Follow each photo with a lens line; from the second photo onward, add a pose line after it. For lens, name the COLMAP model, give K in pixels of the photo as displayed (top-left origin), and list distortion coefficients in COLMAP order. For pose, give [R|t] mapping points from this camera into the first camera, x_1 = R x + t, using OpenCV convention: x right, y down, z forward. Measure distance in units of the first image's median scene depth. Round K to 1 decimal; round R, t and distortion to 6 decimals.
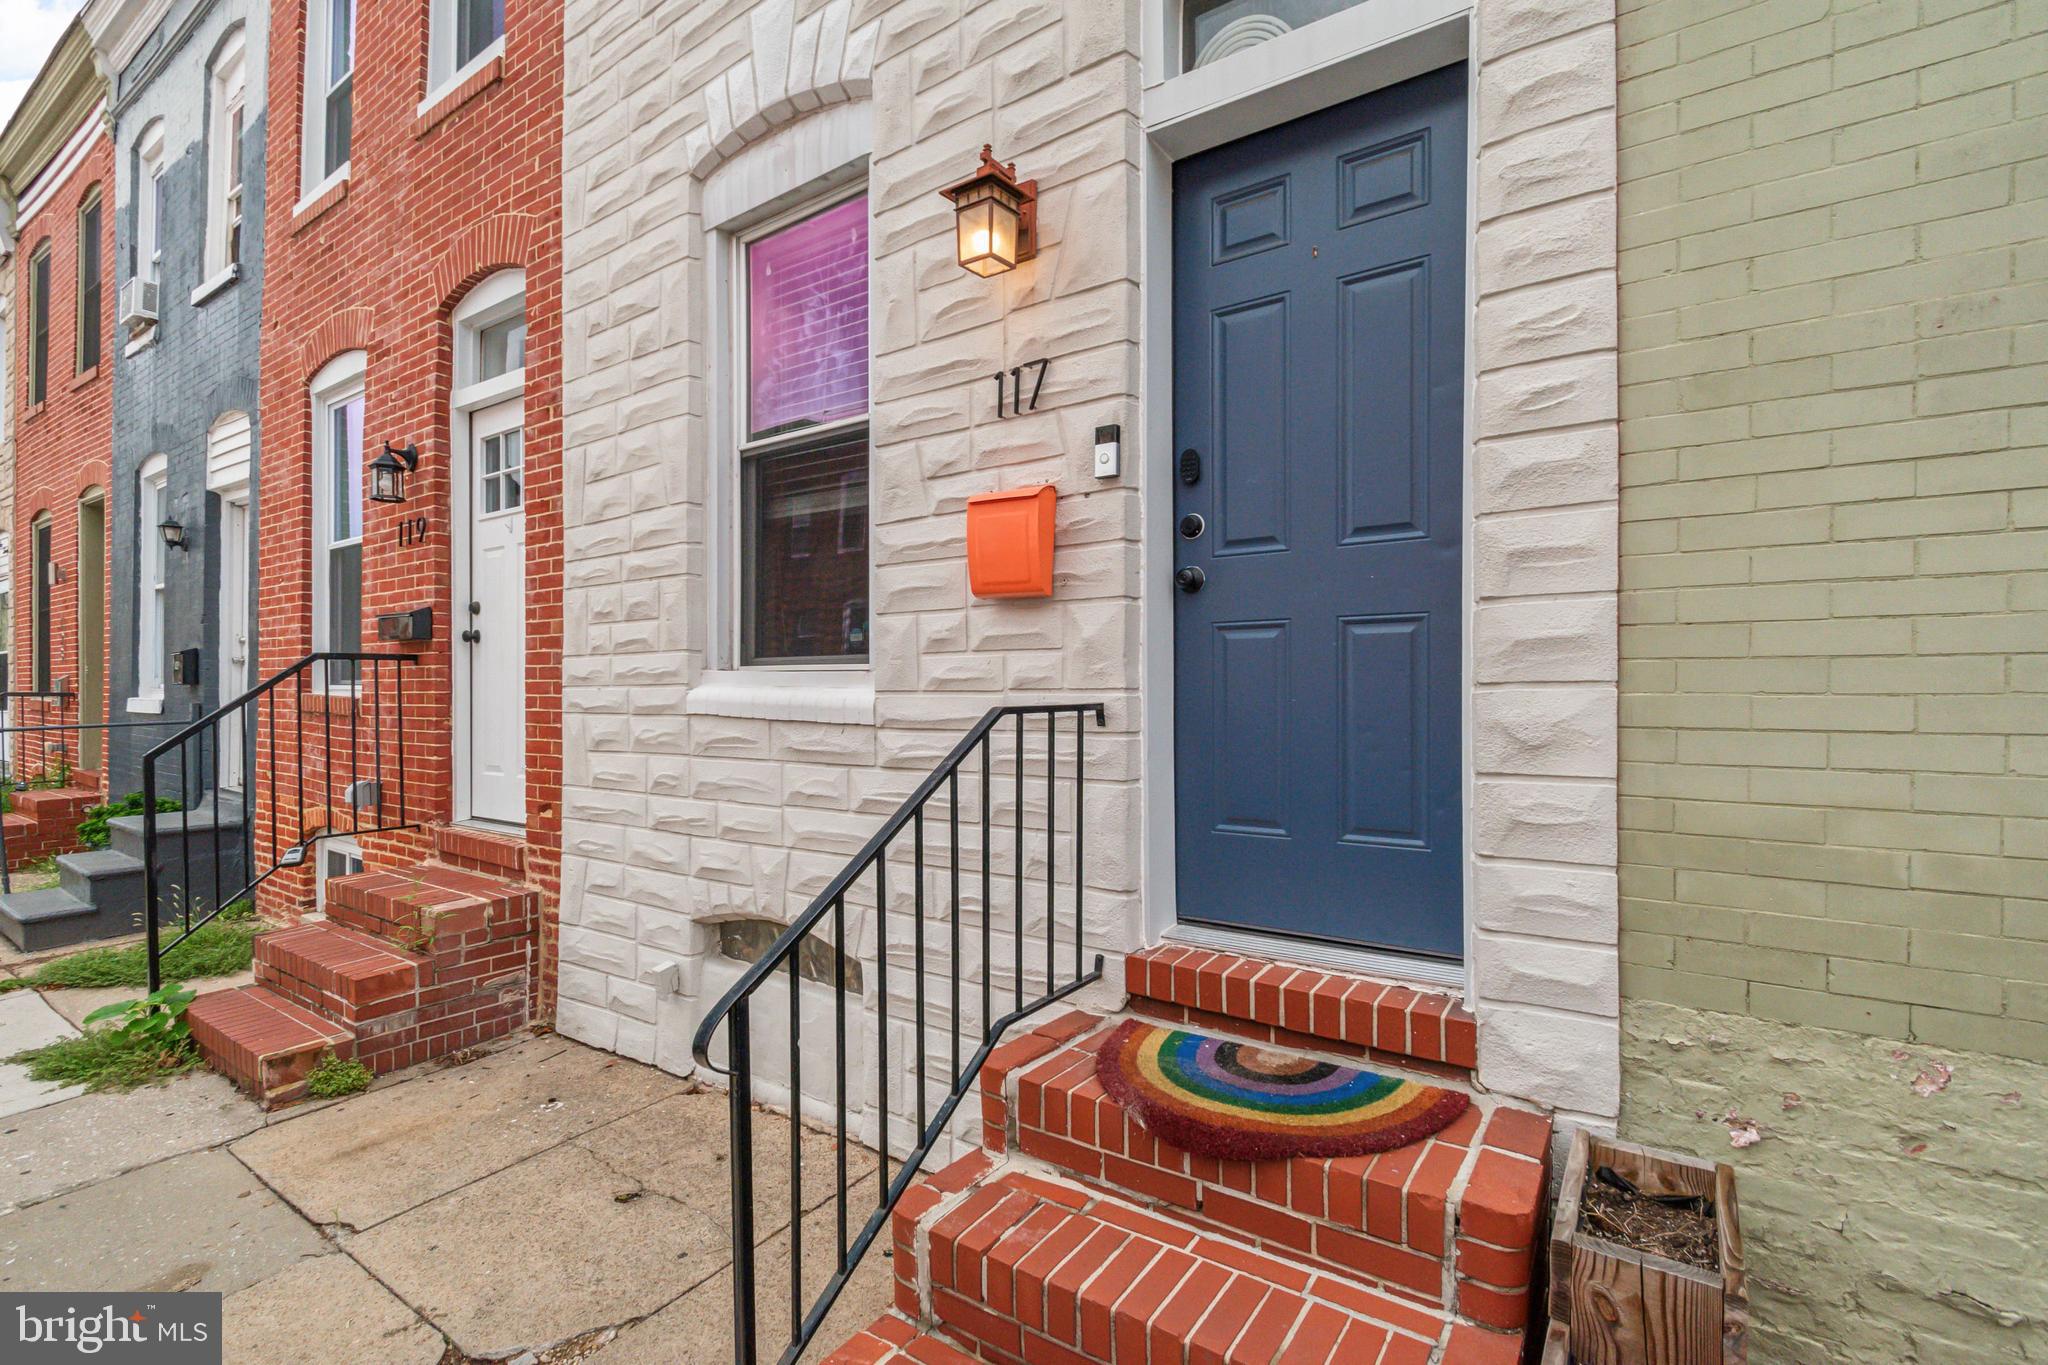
lens RADIAL K [[923.5, 0, 986.6], [0, 923.5, 692.9], [0, 0, 1]] dist [0.011783, -0.007806]
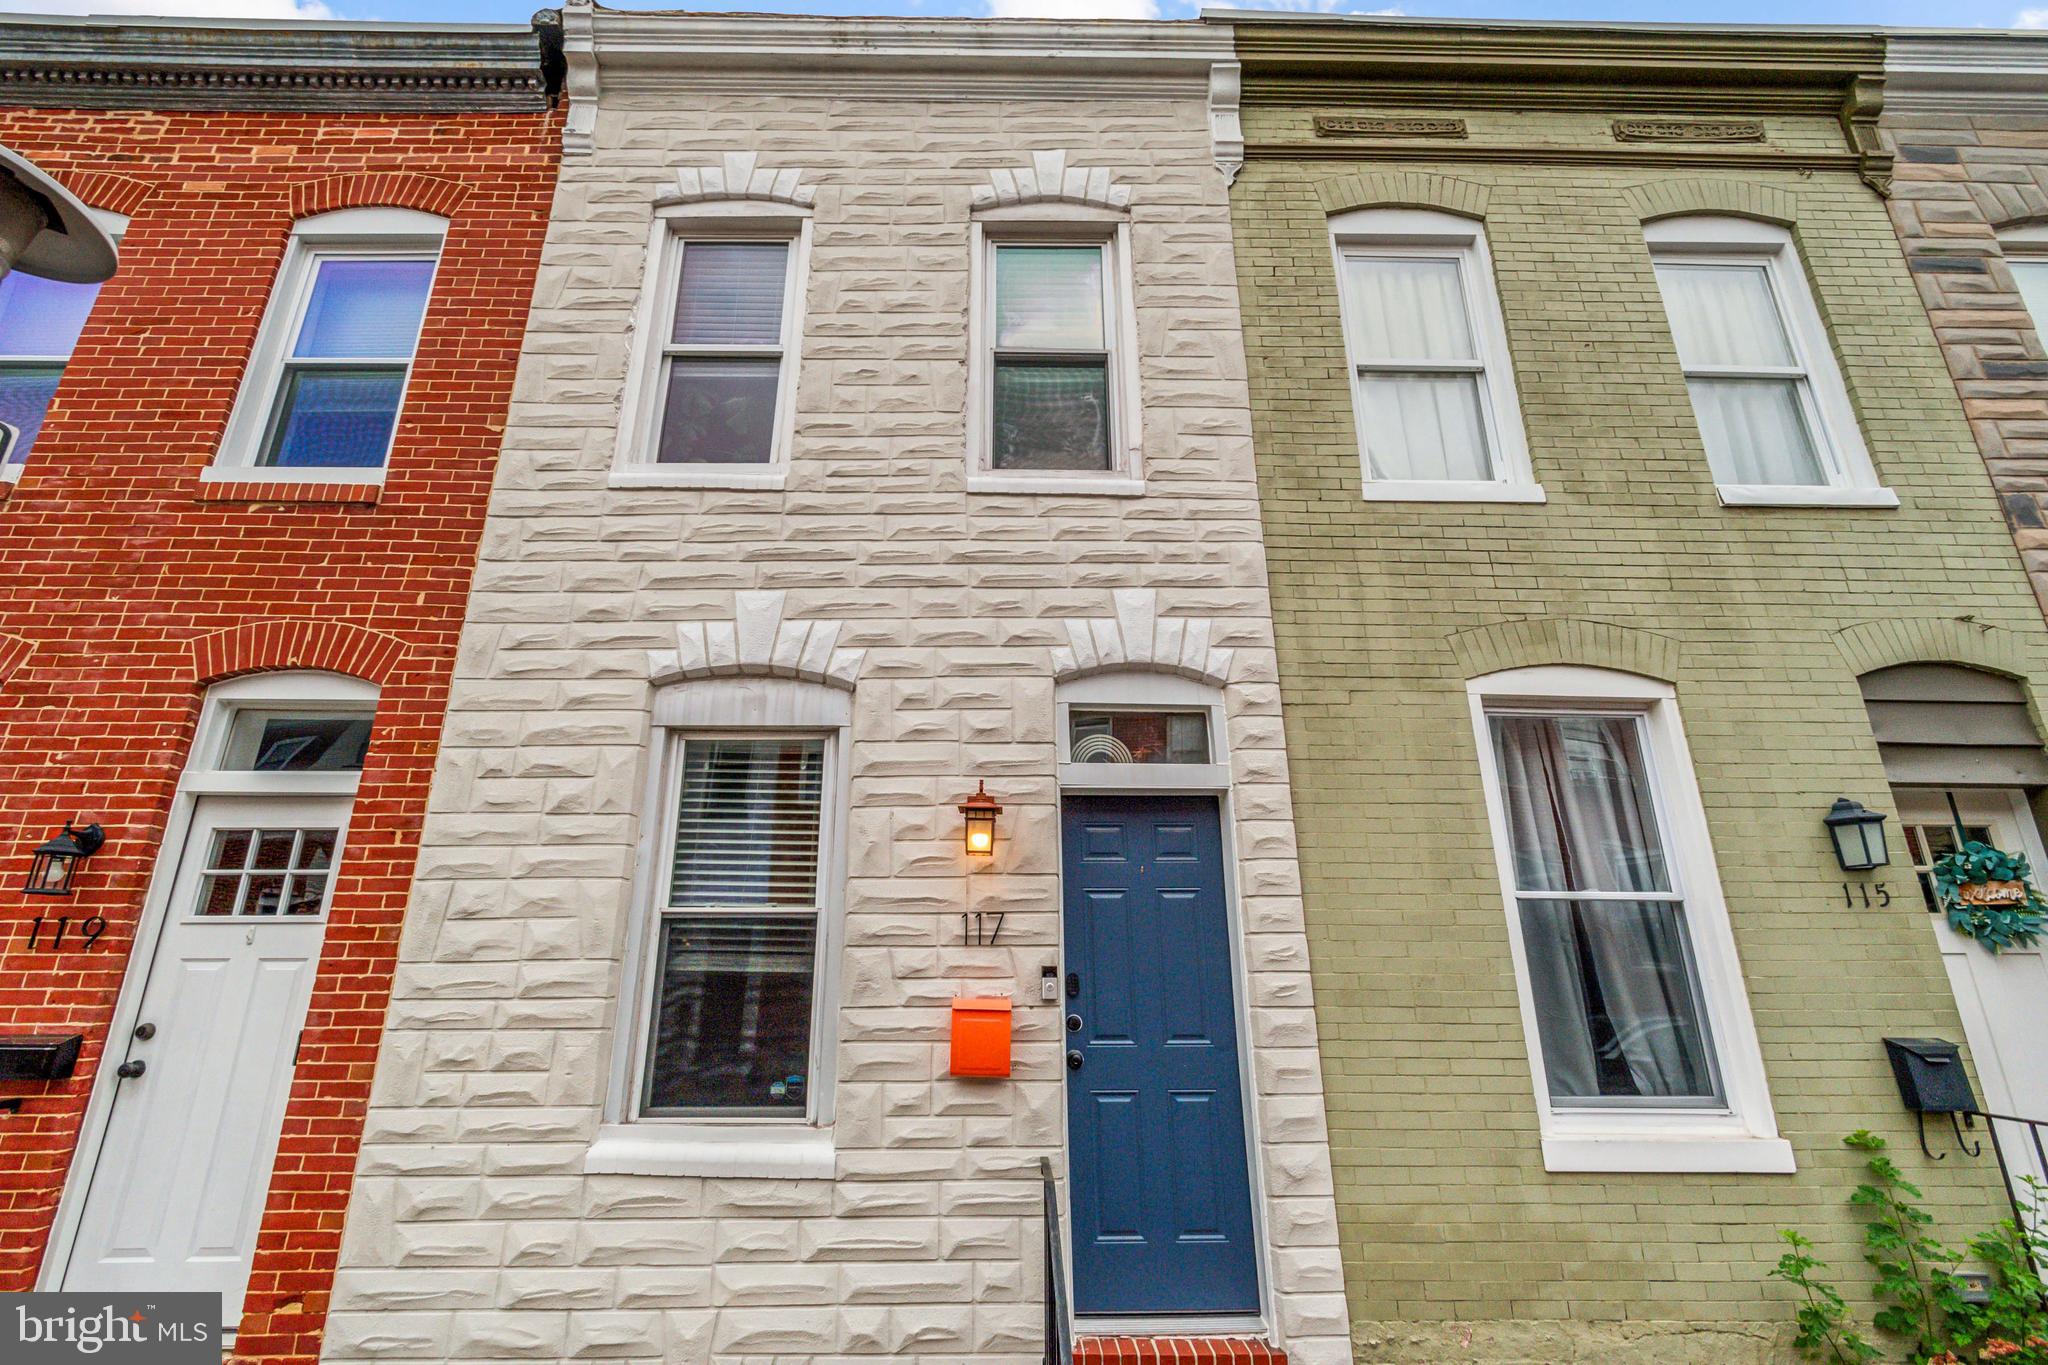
lens RADIAL K [[923.5, 0, 986.6], [0, 923.5, 692.9], [0, 0, 1]] dist [0.011783, -0.007806]
pose [[0.808173, 0.180648, 0.560555, -0.754077], [0.004100, 0.950047, -0.312079, -0.191399], [-0.588930, 0.254513, 0.767062, -0.224706]]
